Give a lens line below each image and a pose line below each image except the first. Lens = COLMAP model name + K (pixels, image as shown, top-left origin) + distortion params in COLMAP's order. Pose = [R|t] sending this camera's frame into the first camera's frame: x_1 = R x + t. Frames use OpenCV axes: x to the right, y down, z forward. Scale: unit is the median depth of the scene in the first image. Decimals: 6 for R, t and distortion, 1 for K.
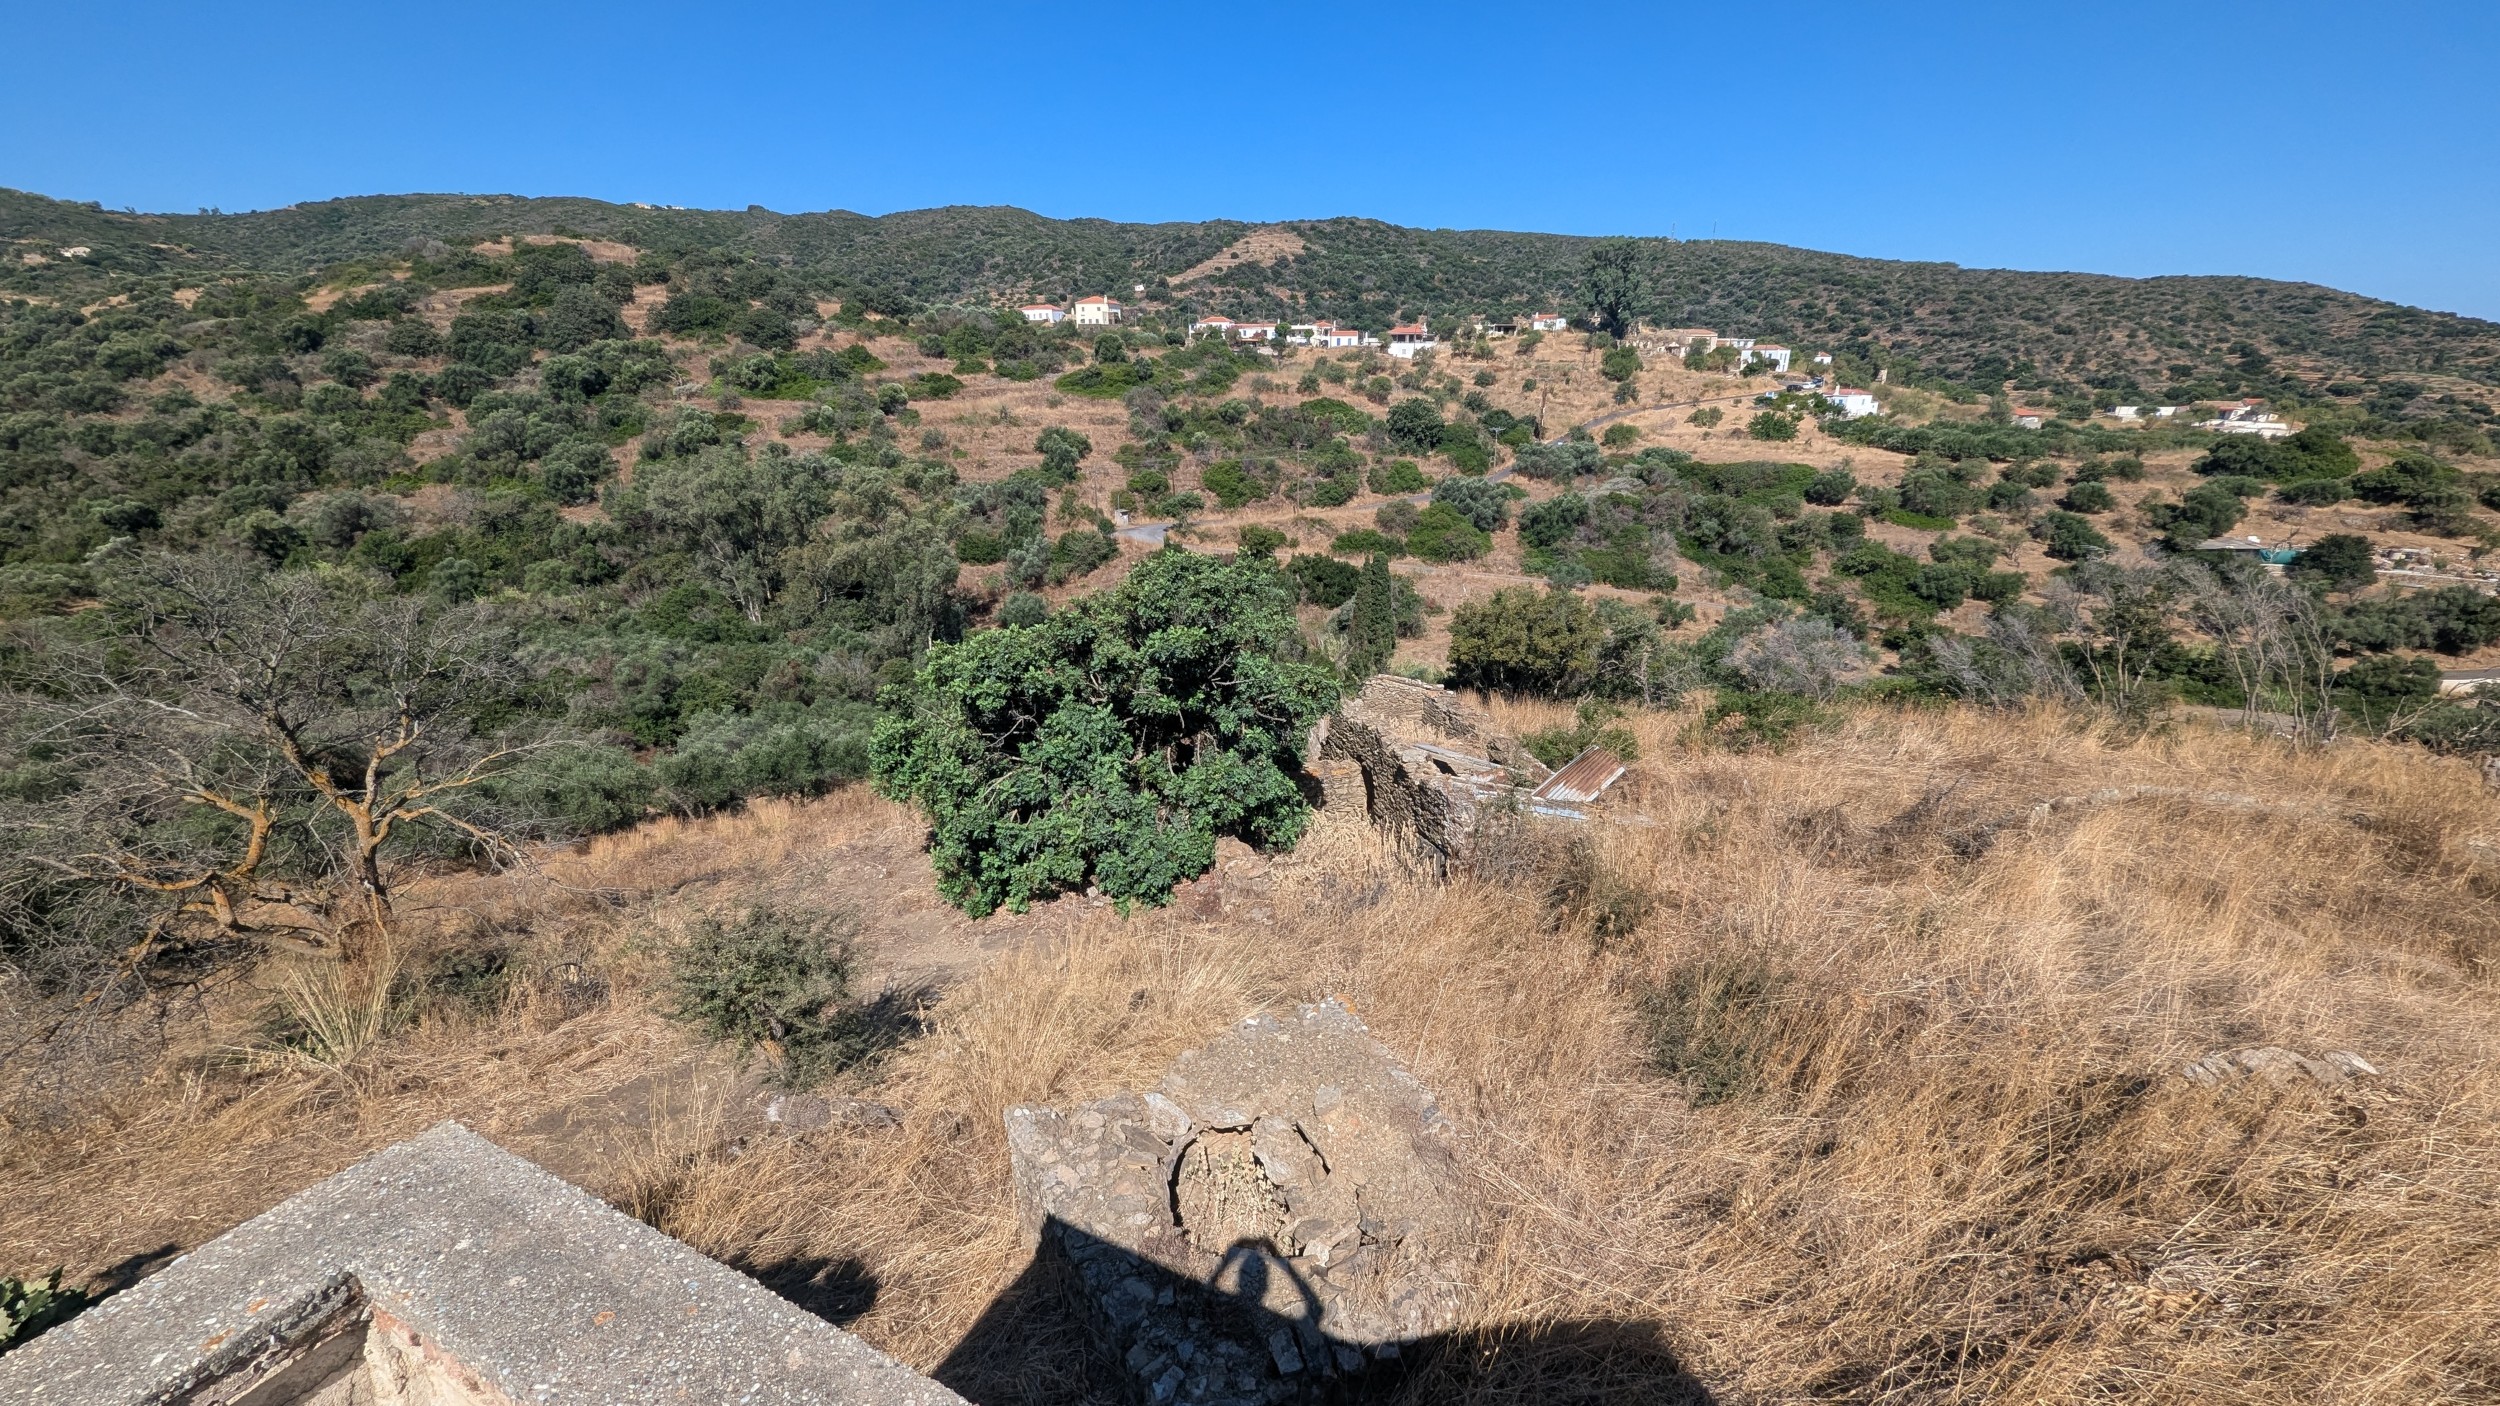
lens RADIAL K [[991.8, 0, 1257.2], [0, 991.8, 706.2], [0, 0, 1]] dist [0.001453, -0.000569]
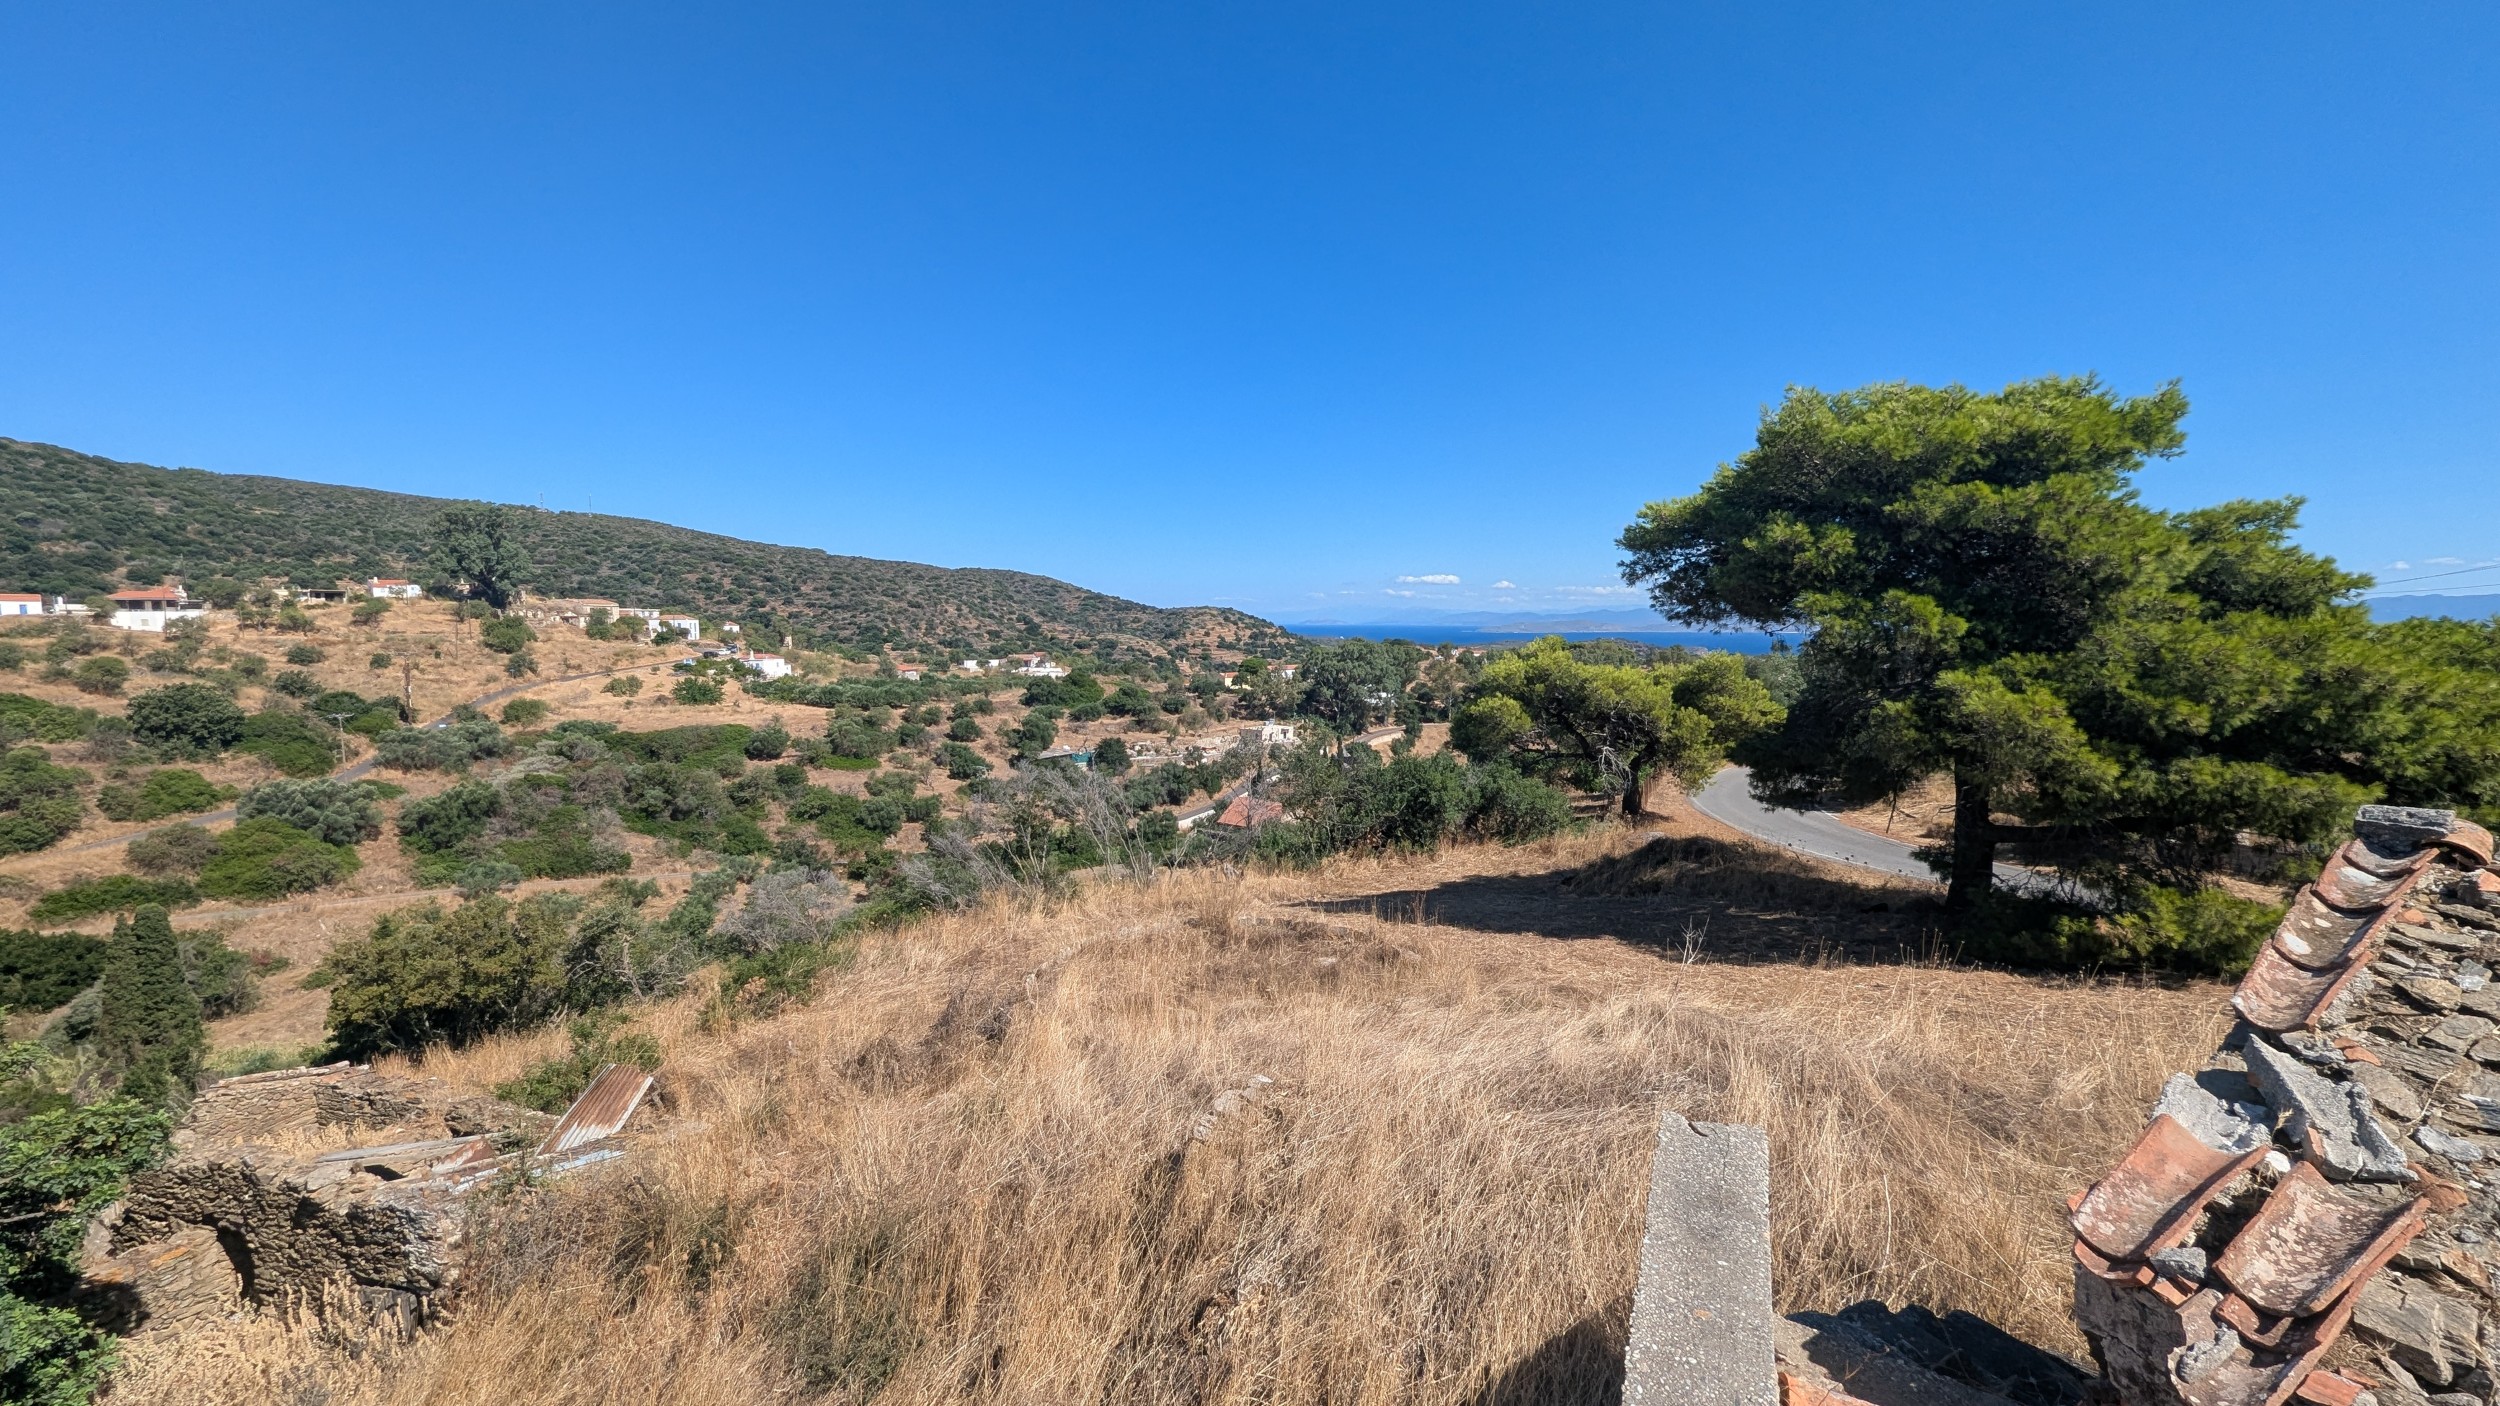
lens RADIAL K [[991.8, 0, 1254.8], [0, 991.8, 707.8], [0, 0, 1]] dist [0.001453, -0.000569]
pose [[0.557479, -0.074793, 0.826815, -0.002350], [0.281617, 0.953919, -0.103590, -0.000597], [-0.780967, 0.290594, 0.552853, 0.000368]]
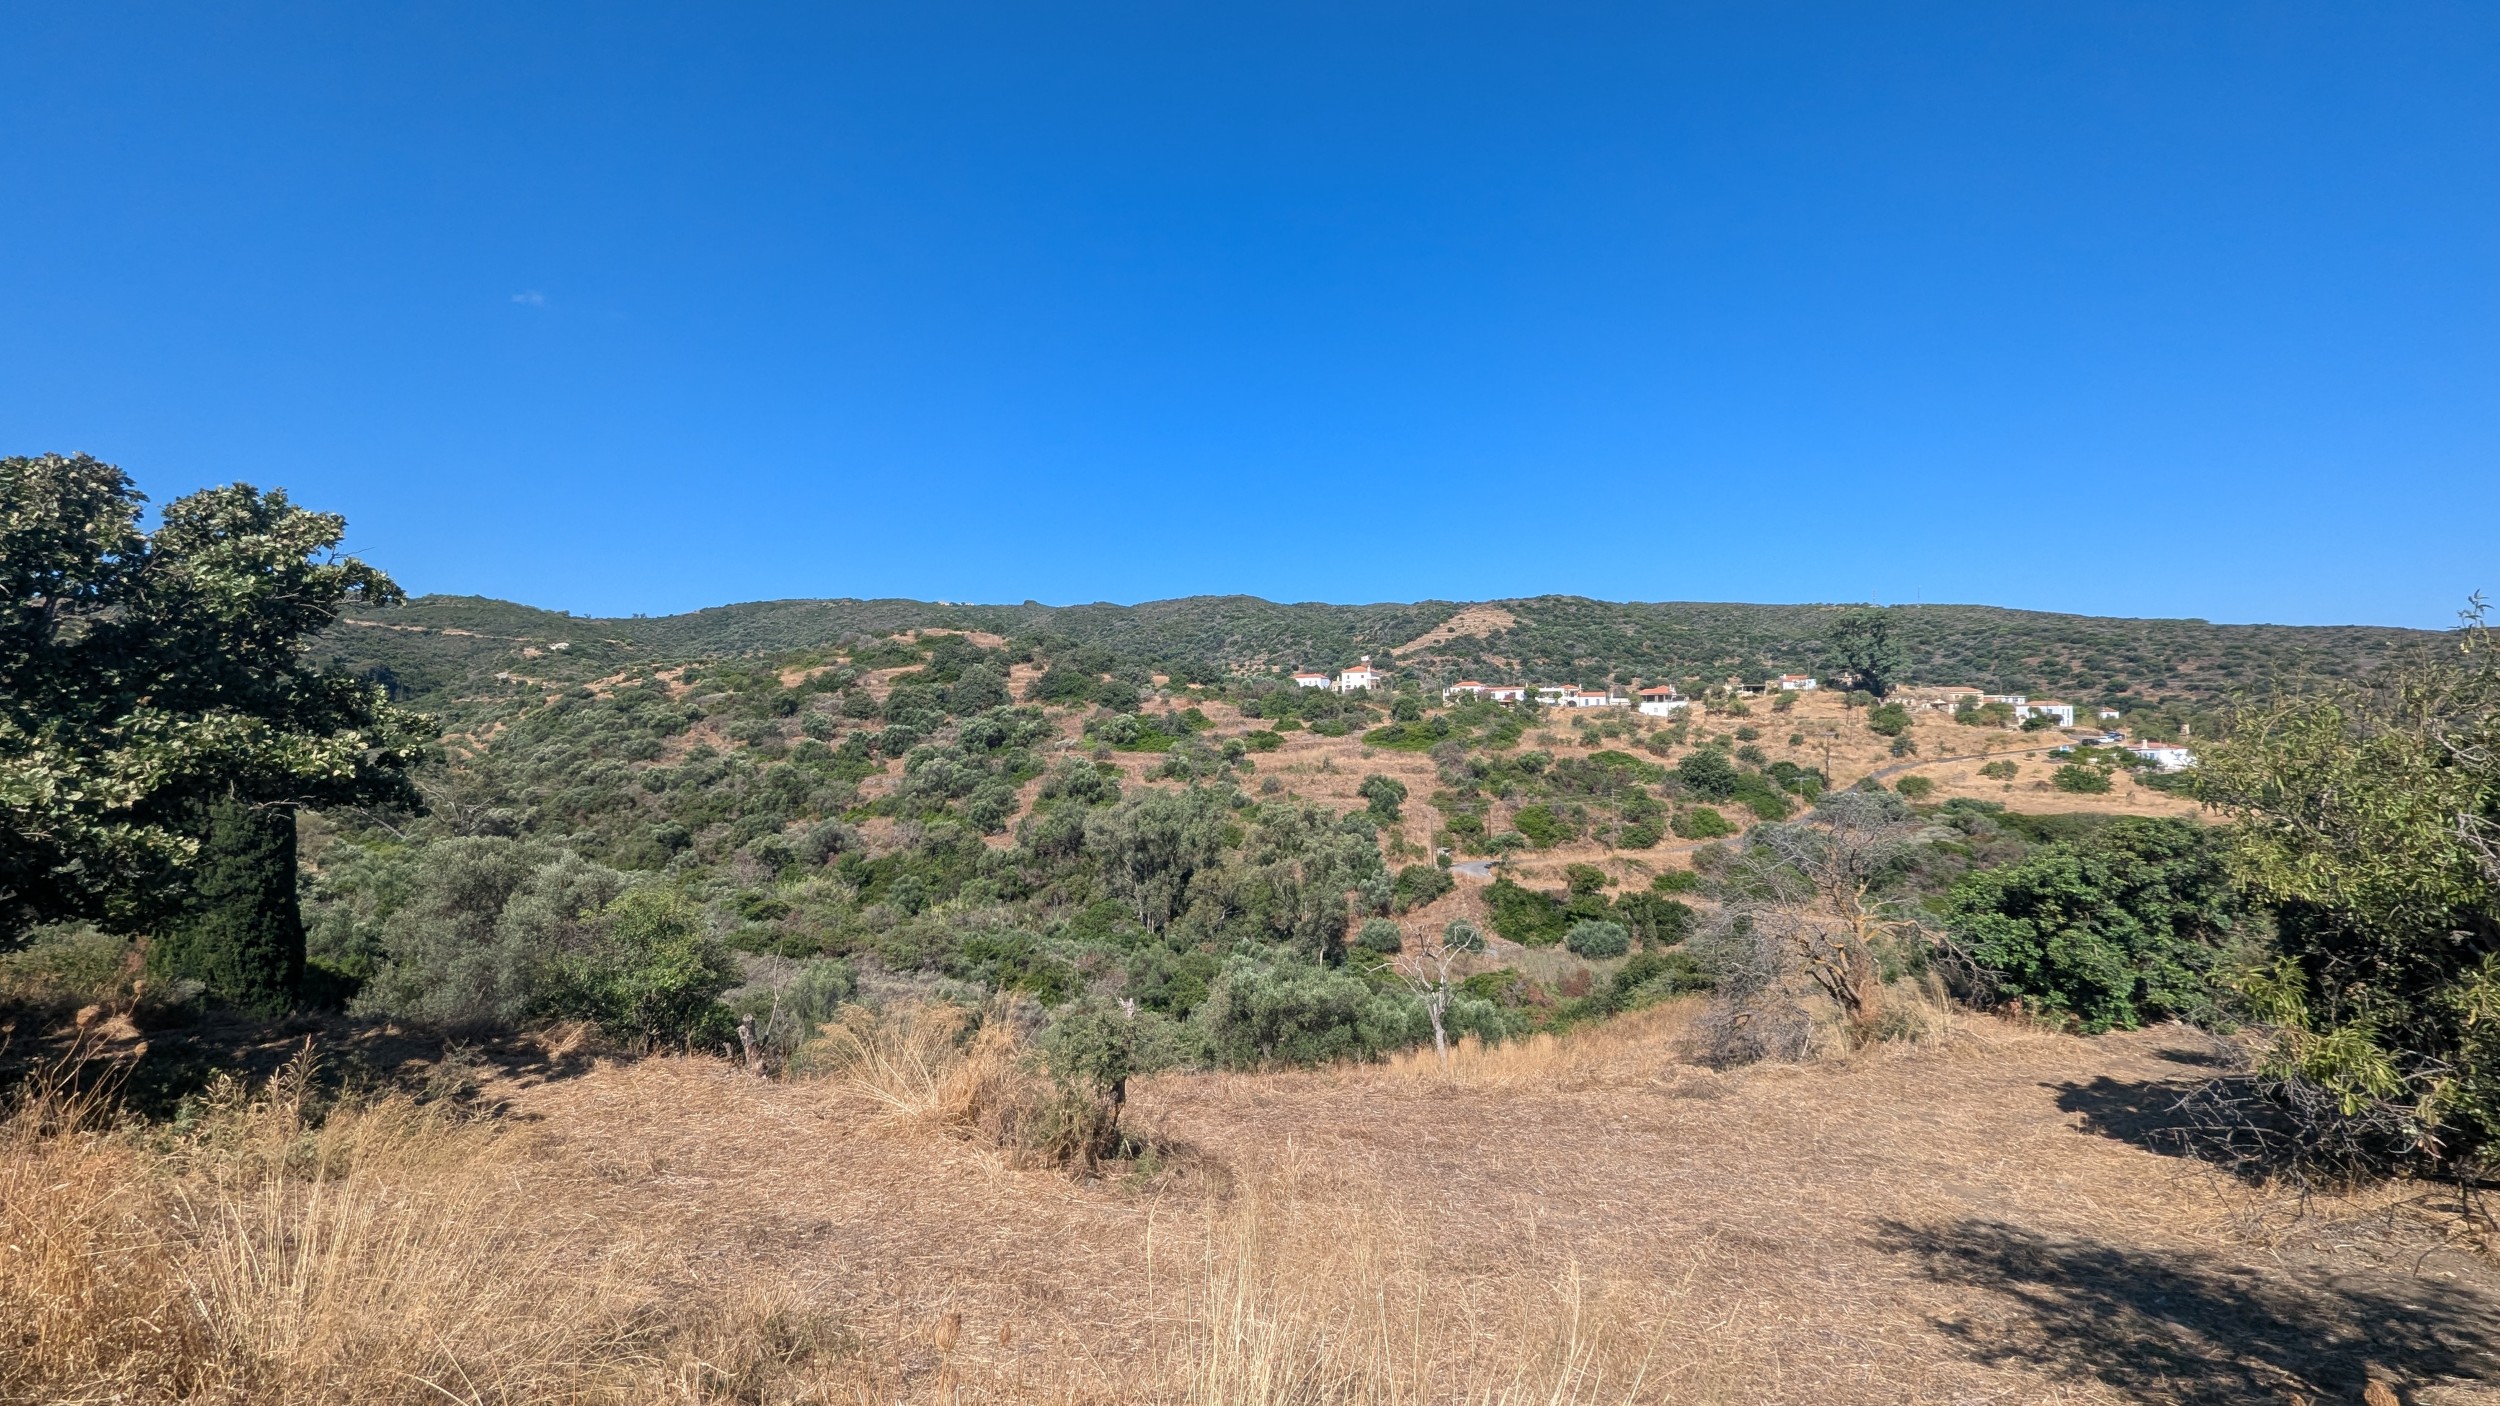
lens RADIAL K [[991.8, 0, 1257.4], [0, 991.8, 708.9], [0, 0, 1]] dist [0.001453, -0.000569]
pose [[0.983087, -0.007660, -0.182977, -0.090242], [-0.055099, 0.940462, -0.335402, 0.022979], [0.174652, 0.339811, 0.924135, -0.061747]]
